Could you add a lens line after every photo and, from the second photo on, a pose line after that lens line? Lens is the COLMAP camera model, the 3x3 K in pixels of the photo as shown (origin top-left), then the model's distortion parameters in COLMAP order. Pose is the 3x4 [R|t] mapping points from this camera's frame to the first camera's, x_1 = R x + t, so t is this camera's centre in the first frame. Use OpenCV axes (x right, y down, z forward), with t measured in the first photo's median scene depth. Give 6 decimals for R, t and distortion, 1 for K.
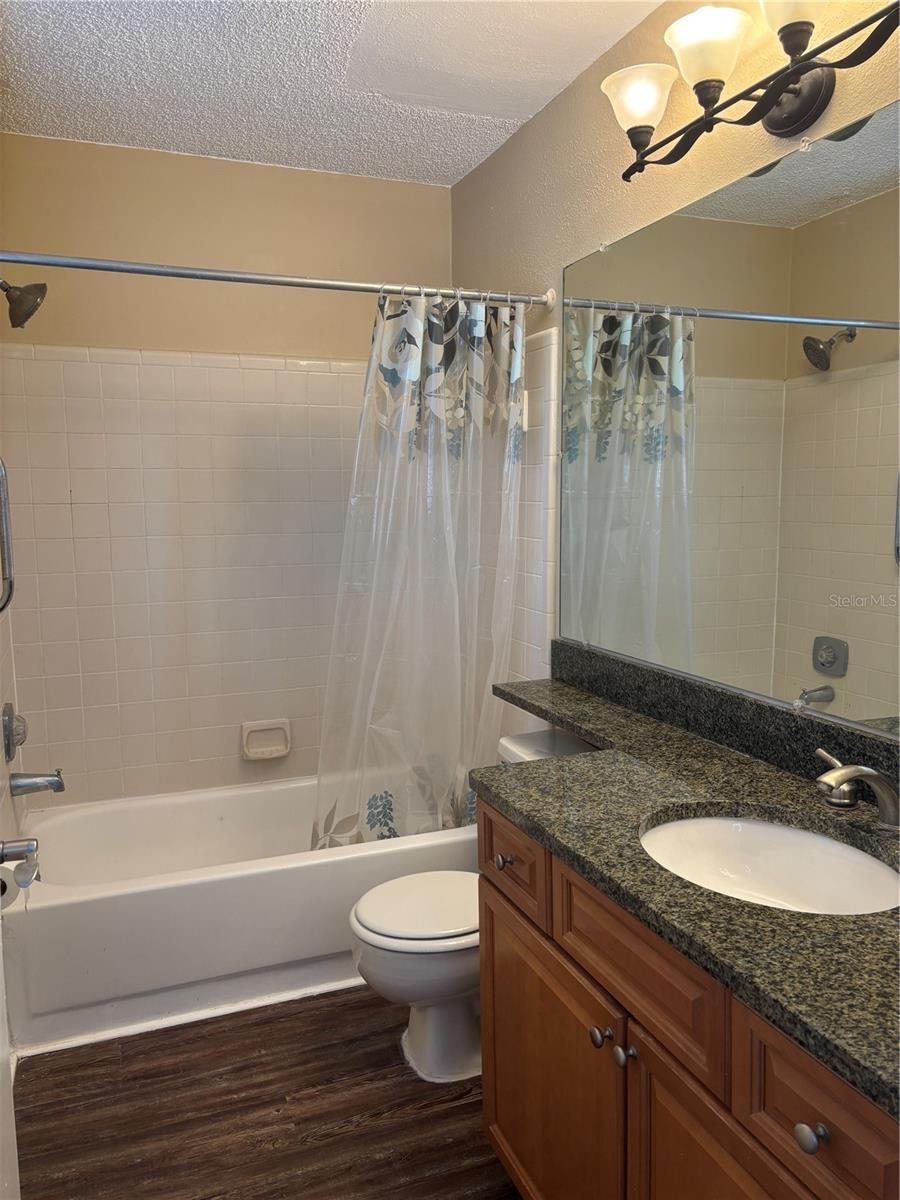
lens RADIAL K [[898.1, 0, 450.7], [0, 898.1, 601.8], [0, 0, 1]] dist [0.050442, -0.043297]
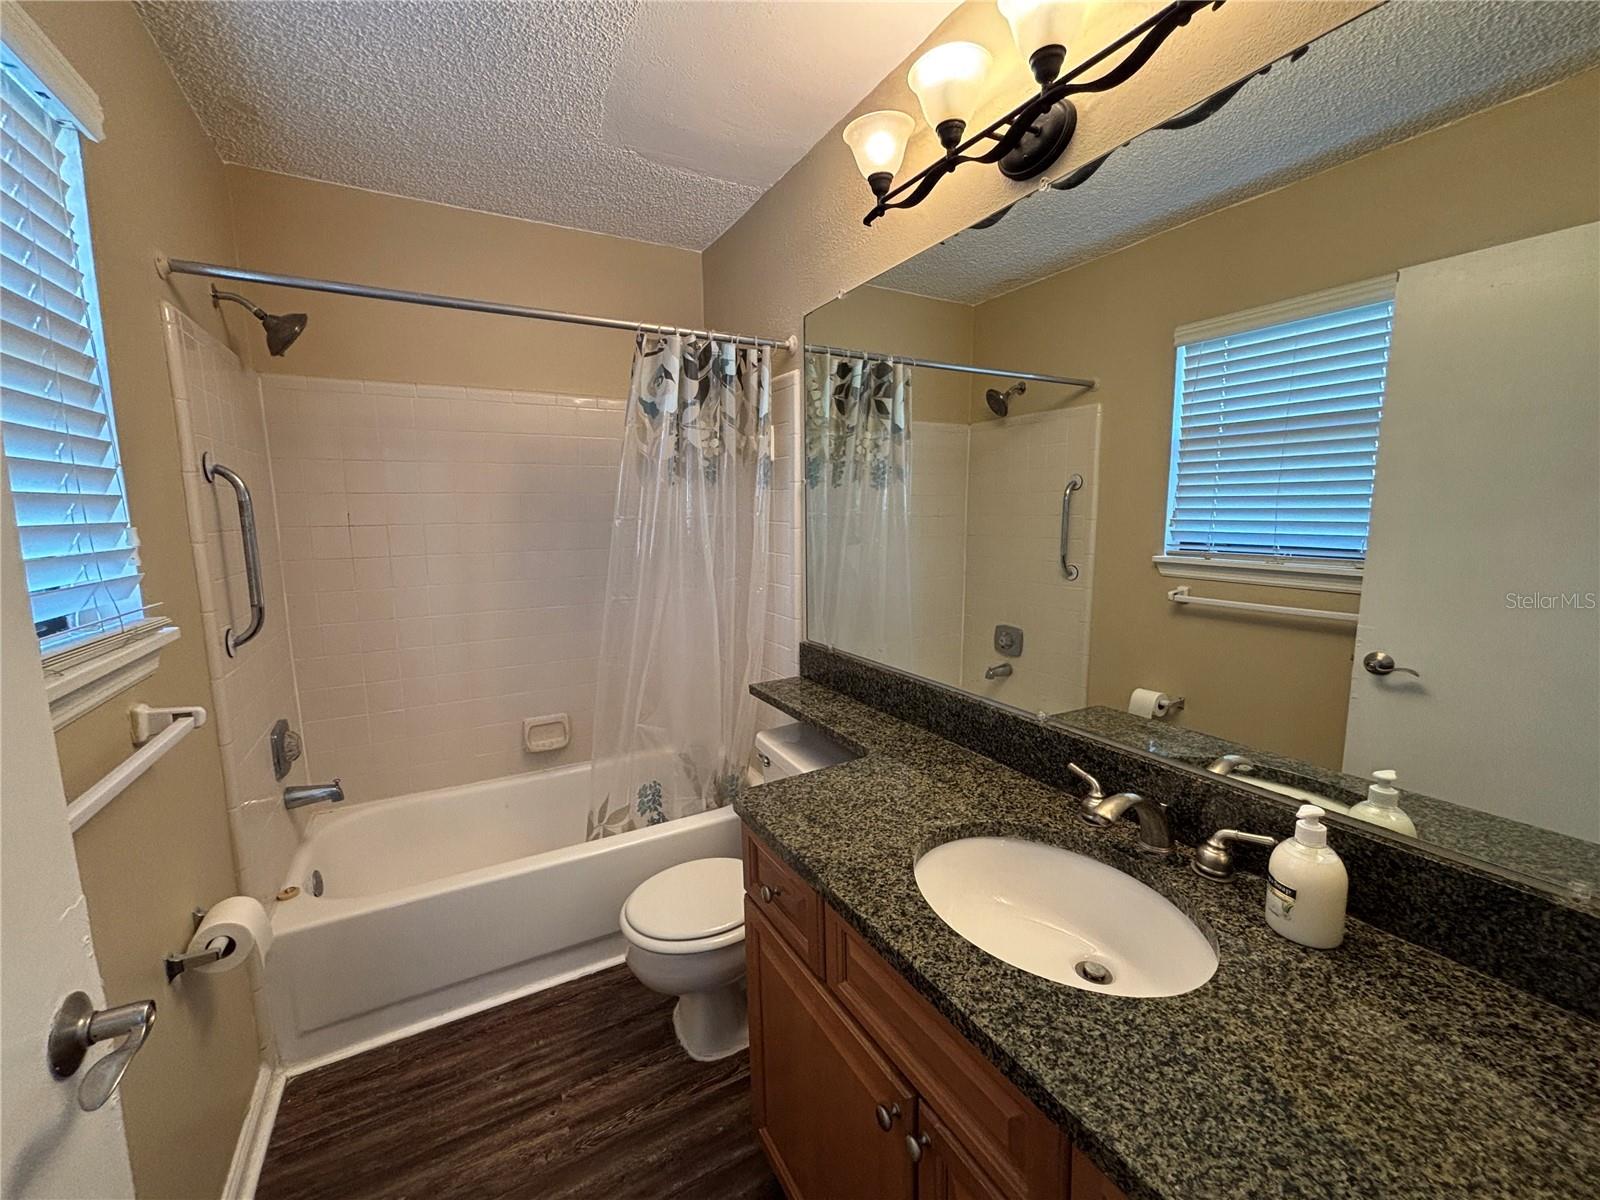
lens RADIAL K [[643.5, 0, 798.5], [0, 643.5, 593.7], [0, 0, 1]] dist [0.000626, 0.000458]
pose [[0.990007, -0.020843, 0.139469, -0.002044], [0.019701, 0.999760, 0.009560, -0.032464], [-0.139635, -0.006717, 0.990180, 0.217570]]
